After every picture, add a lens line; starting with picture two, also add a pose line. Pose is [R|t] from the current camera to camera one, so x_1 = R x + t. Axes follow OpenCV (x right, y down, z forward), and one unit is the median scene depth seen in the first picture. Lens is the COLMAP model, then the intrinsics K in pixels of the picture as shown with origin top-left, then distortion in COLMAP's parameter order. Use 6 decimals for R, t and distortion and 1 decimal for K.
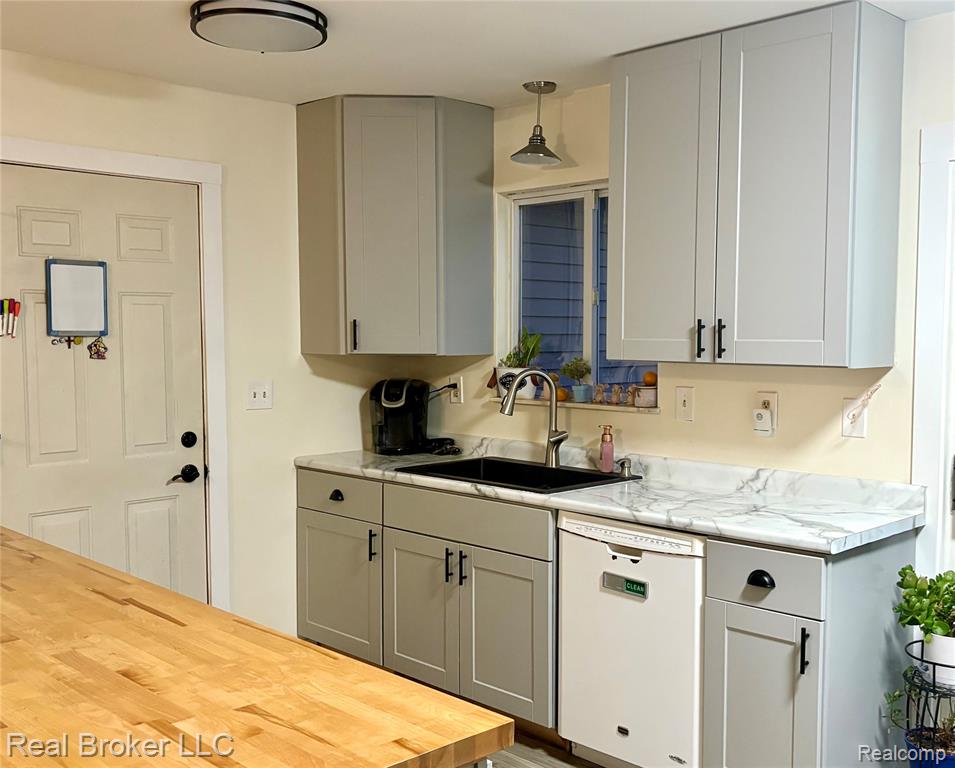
lens RADIAL K [[1027.3, 0, 479.1], [0, 1027.3, 395.8], [0, 0, 1]] dist [0.073022, -0.001288]
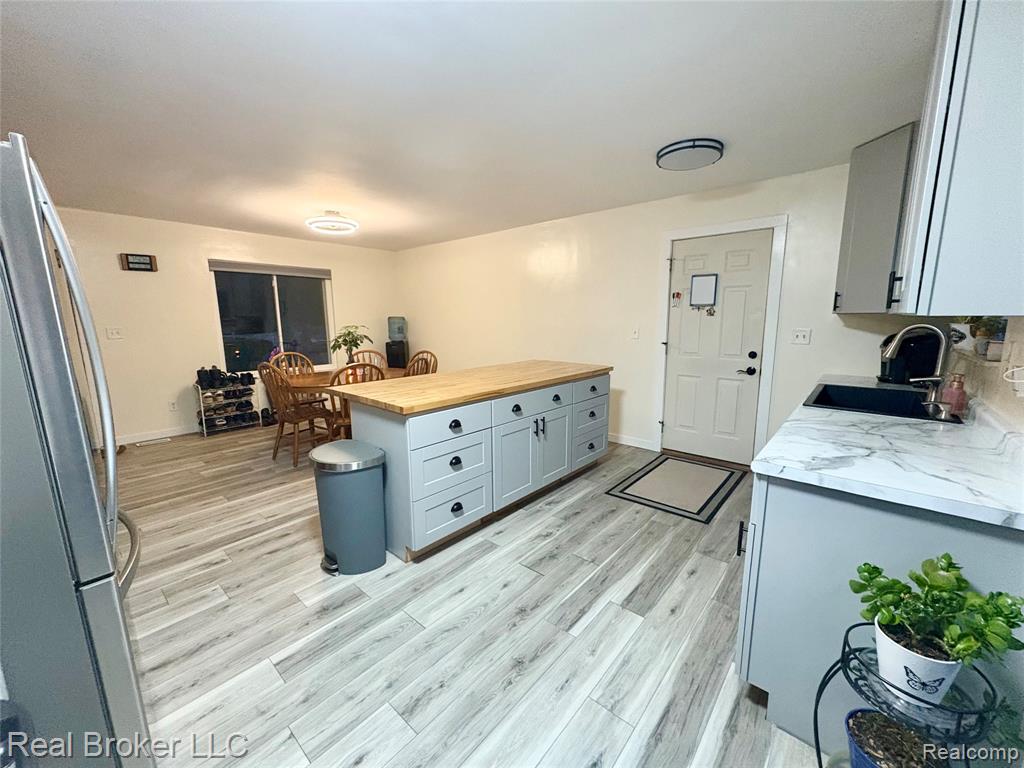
lens RADIAL K [[405.9, 0, 513.9], [0, 405.9, 384.7], [0, 0, 1]] dist [0.000427, 0.000069]
pose [[0.079569, 0.164334, -0.983190, 0.592262], [-0.061321, 0.985256, 0.159717, -0.000661], [0.994941, 0.047582, 0.088473, 0.519448]]
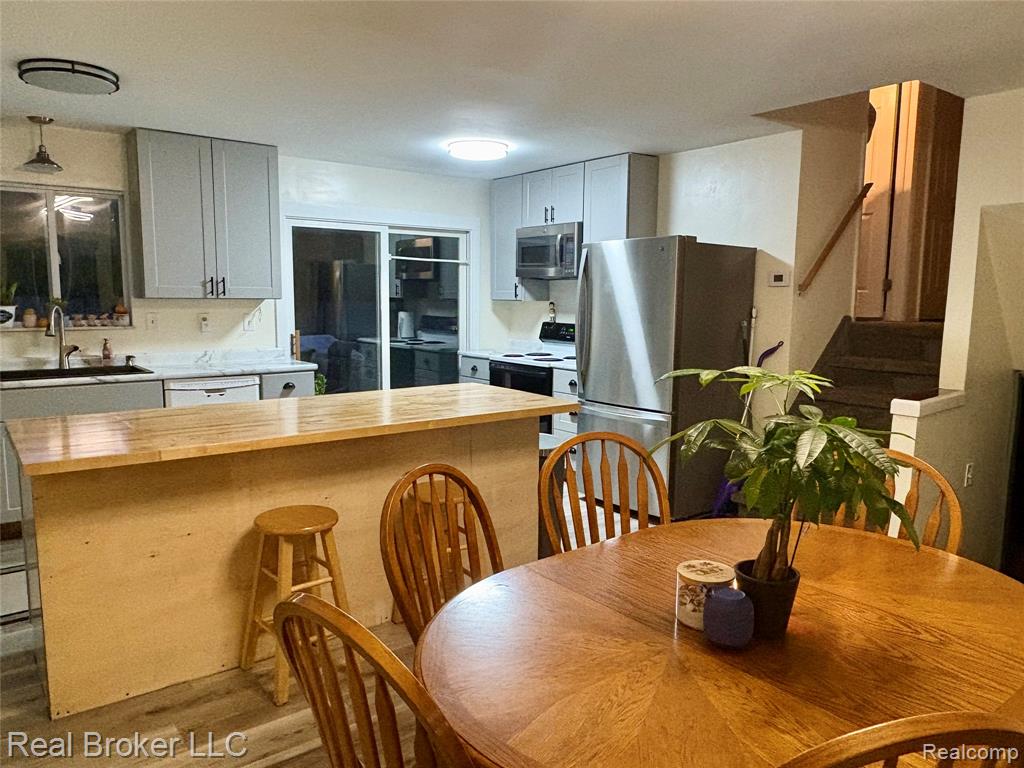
lens RADIAL K [[738.2, 0, 512.0], [0, 738.2, 384.0], [0, 0, 1]] dist [0.062370, -0.090767]
pose [[0.118034, -0.122762, 0.985392, -1.120597], [0.059452, 0.991422, 0.116392, 0.000298], [-0.991228, 0.044845, 0.124320, 0.212426]]
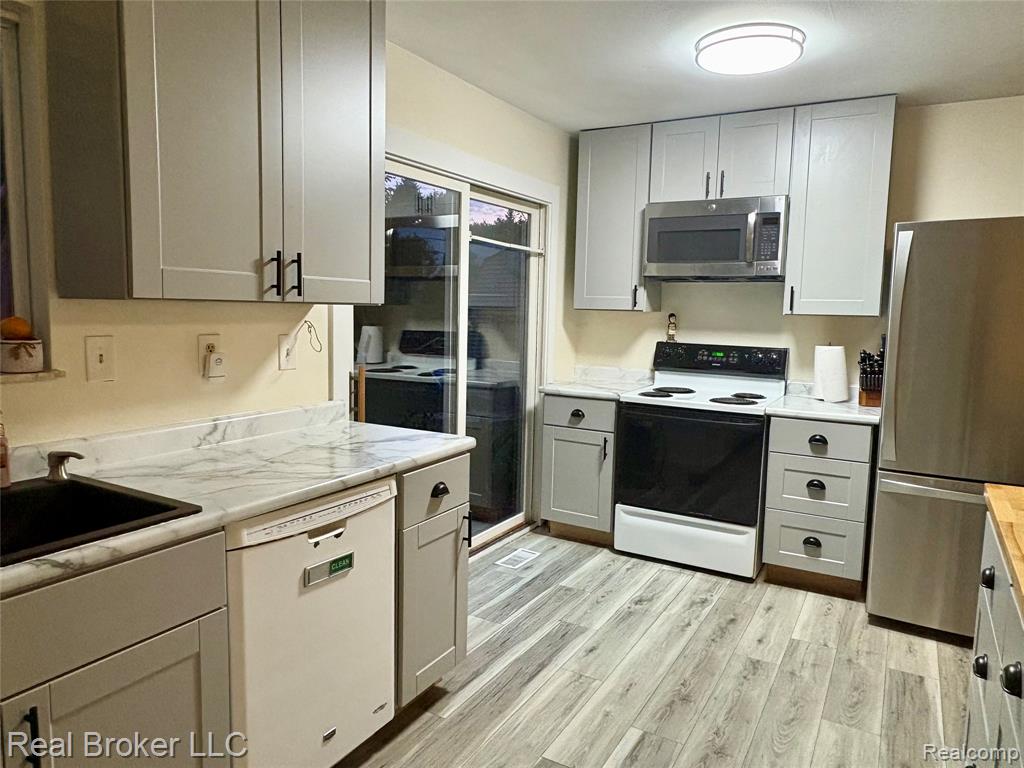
lens RADIAL K [[690.5, 0, 512.0], [0, 690.5, 384.0], [0, 0, 1]] dist [-0.003638, 0.001738]
pose [[-0.266991, -0.115536, 0.956748, -0.375539], [0.043038, 0.990367, 0.131607, -0.029007], [-0.962738, 0.076314, -0.259446, 0.898691]]
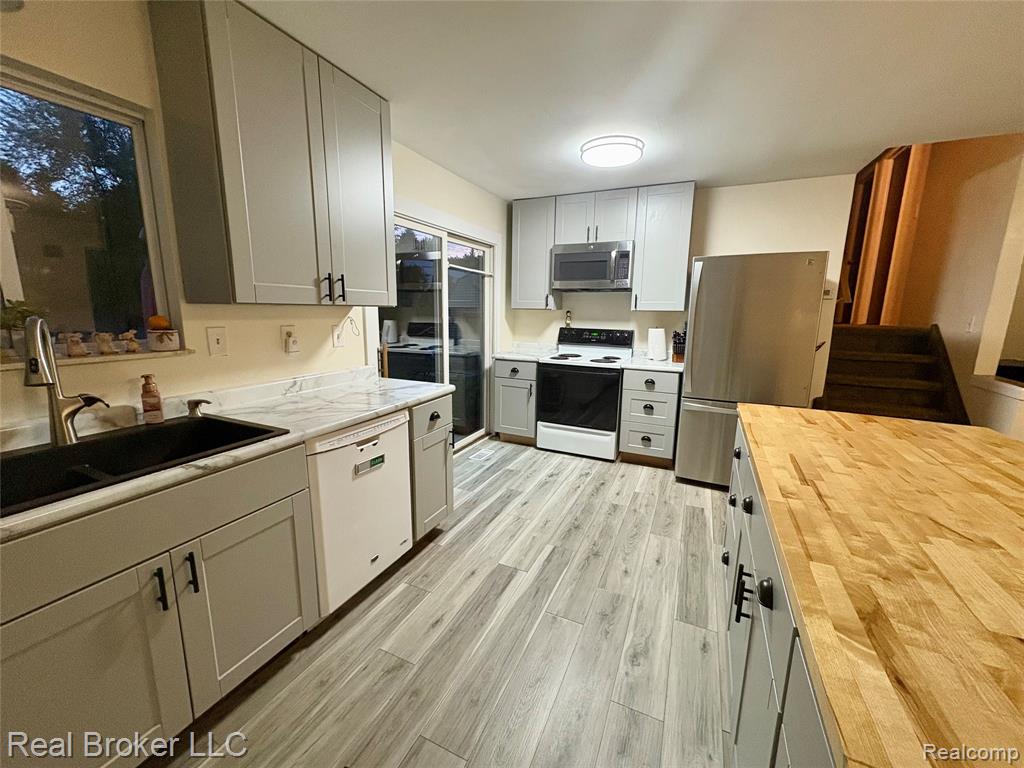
lens RADIAL K [[405.9, 0, 513.9], [0, 405.9, 384.7], [0, 0, 1]] dist [0.000427, 0.000069]
pose [[-0.356393, -0.179484, 0.916935, -0.380063], [0.048641, 0.976481, 0.210046, -0.027526], [-0.933069, 0.119459, -0.339281, 0.899530]]
